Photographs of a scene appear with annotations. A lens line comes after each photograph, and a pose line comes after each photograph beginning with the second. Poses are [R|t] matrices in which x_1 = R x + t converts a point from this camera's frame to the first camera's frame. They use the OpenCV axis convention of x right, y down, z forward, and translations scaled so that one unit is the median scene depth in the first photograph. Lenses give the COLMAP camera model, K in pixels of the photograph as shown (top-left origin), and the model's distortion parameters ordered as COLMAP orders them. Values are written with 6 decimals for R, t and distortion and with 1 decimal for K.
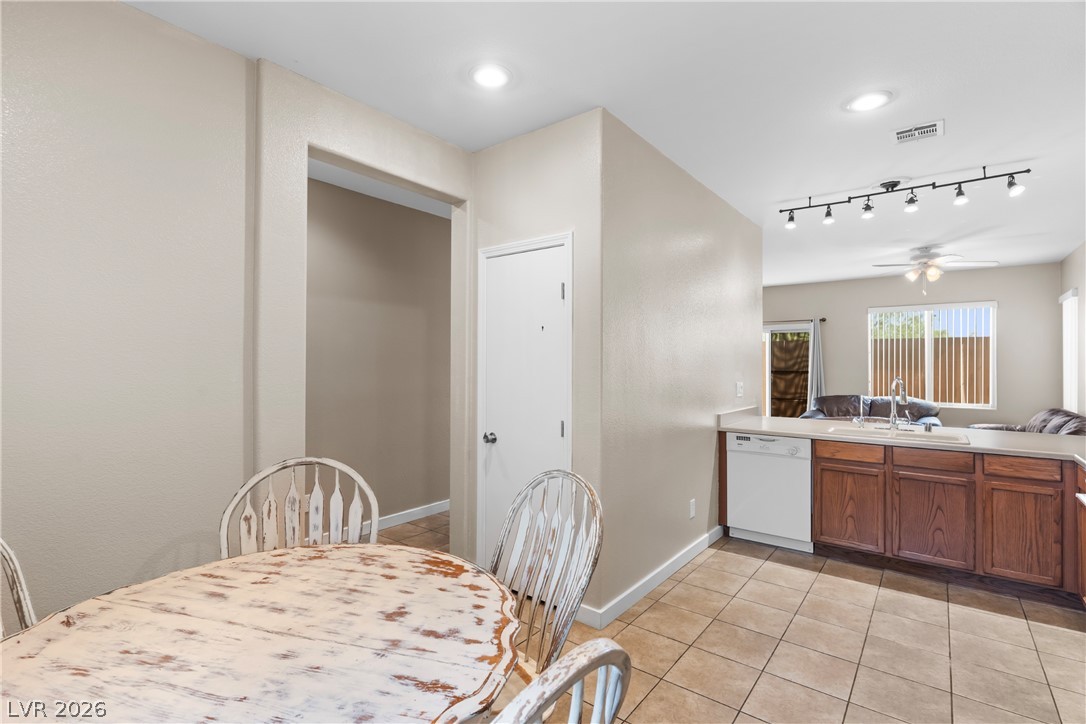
lens RADIAL K [[514.2, 0, 544.1], [0, 514.2, 358.8], [0, 0, 1]] dist [0.002379, 0.000970]
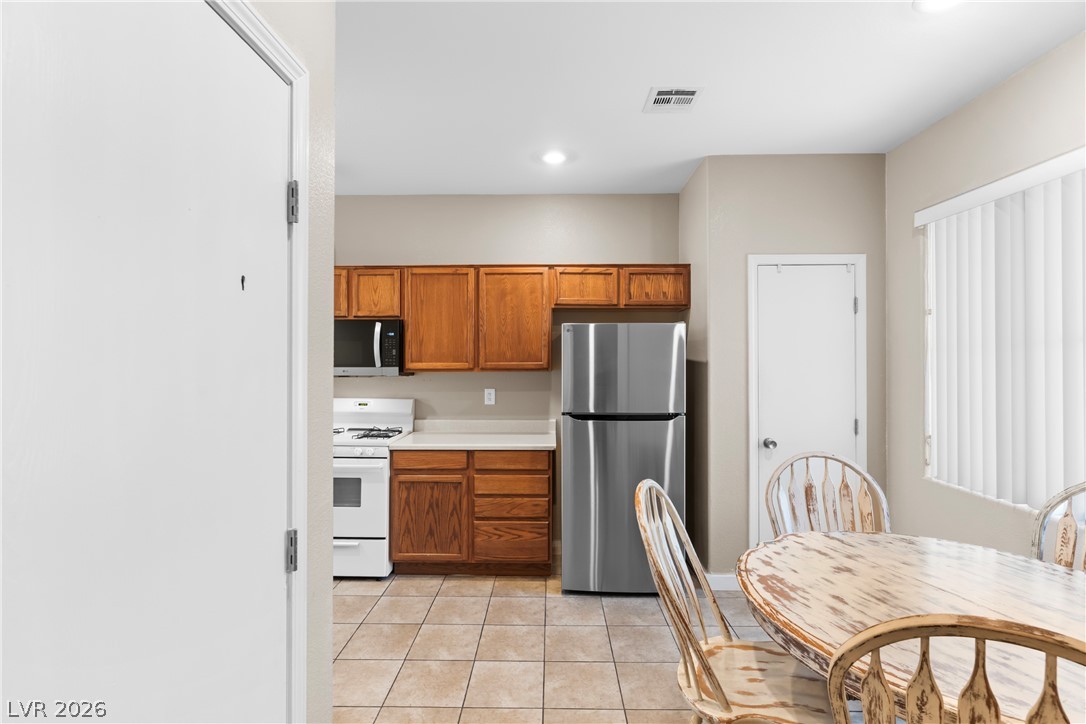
lens RADIAL K [[514.2, 0, 544.1], [0, 514.2, 358.8], [0, 0, 1]] dist [0.002379, 0.000970]
pose [[-0.600911, -0.001726, 0.799314, -0.314986], [-0.009587, 0.999941, -0.005047, -0.008470], [-0.799258, -0.010696, -0.600893, 0.862921]]
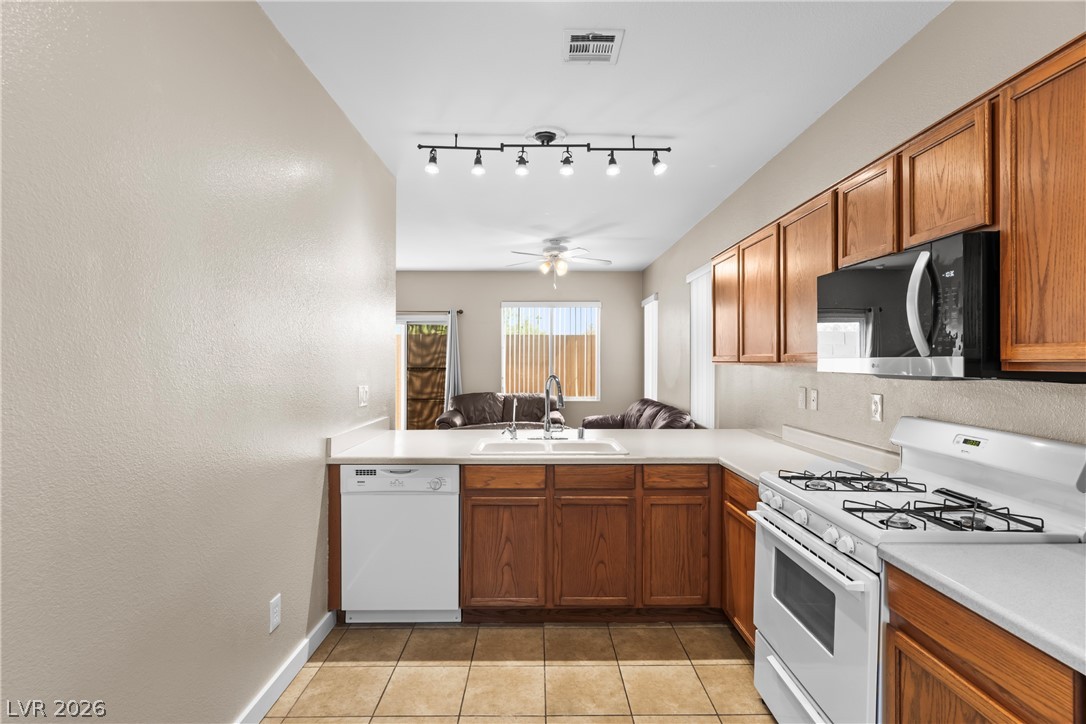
lens RADIAL K [[531.4, 0, 543.1], [0, 531.4, 359.6], [0, 0, 1]] dist [-0.000581, 0.000379]
pose [[0.786139, -0.001226, 0.618049, 0.162514], [-0.003294, 0.999976, 0.006173, 0.006535], [-0.618041, -0.006888, 0.786115, 0.365673]]
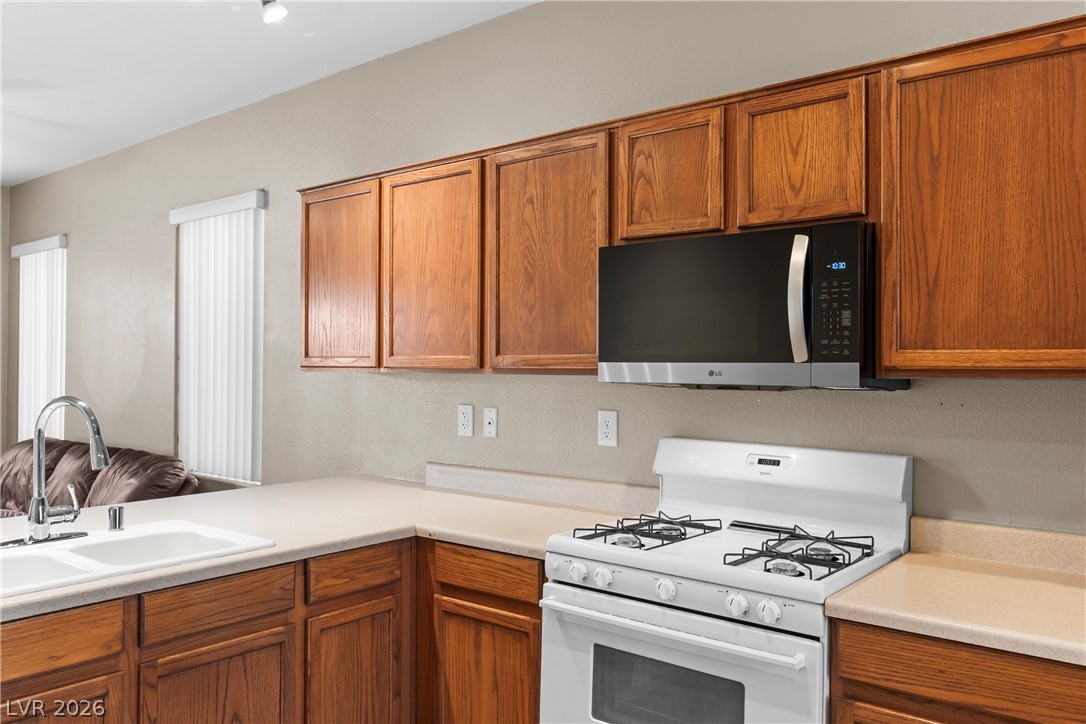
lens RADIAL K [[841.2, 0, 543.0], [0, 841.2, 362.0], [0, 0, 1]] dist [0.003862, -0.000552]
pose [[0.024023, 0.001524, 0.999710, 0.103977], [-0.012325, 0.999923, -0.001228, 0.008334], [-0.999635, -0.012292, 0.024040, 0.679836]]
